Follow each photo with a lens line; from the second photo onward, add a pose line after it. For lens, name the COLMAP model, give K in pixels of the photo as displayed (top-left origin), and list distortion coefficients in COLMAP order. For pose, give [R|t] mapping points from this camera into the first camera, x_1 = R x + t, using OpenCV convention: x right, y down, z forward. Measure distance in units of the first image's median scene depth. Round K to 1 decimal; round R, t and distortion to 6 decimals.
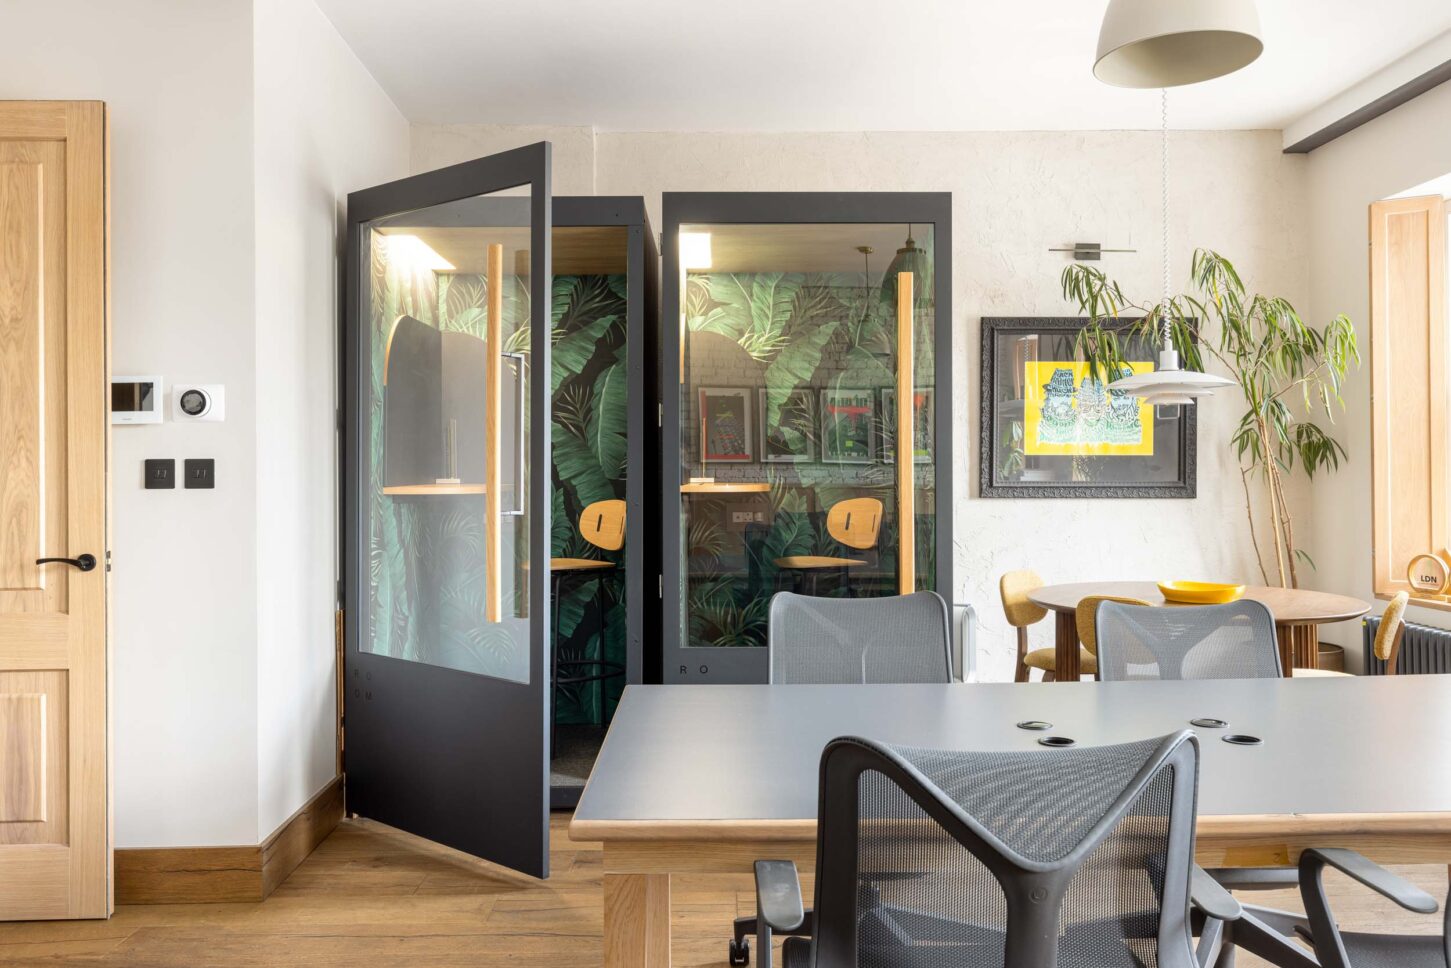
lens RADIAL K [[1387.7, 0, 725.0], [0, 1387.7, 457.0], [0, 0, 1]] dist [-0.000579, -0.003909]
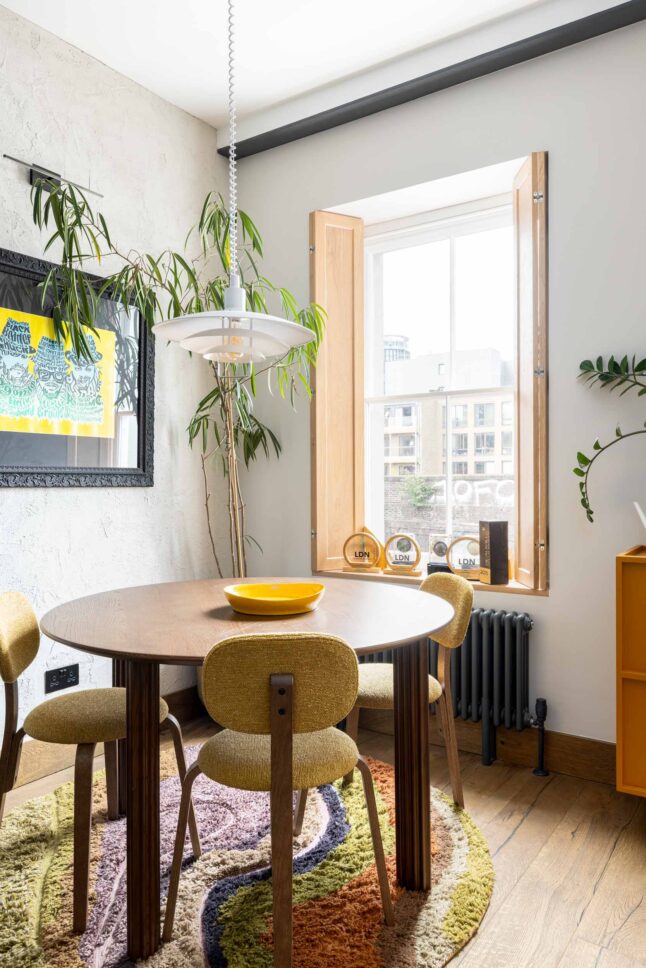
lens RADIAL K [[685.4, 0, 323.0], [0, 685.4, 484.0], [0, 0, 1]] dist [-0.001124, 0.000294]
pose [[0.590476, -0.005149, 0.807039, 0.035832], [-0.006570, 0.999916, 0.011186, 0.022142], [-0.807029, -0.011907, 0.590392, 0.638125]]
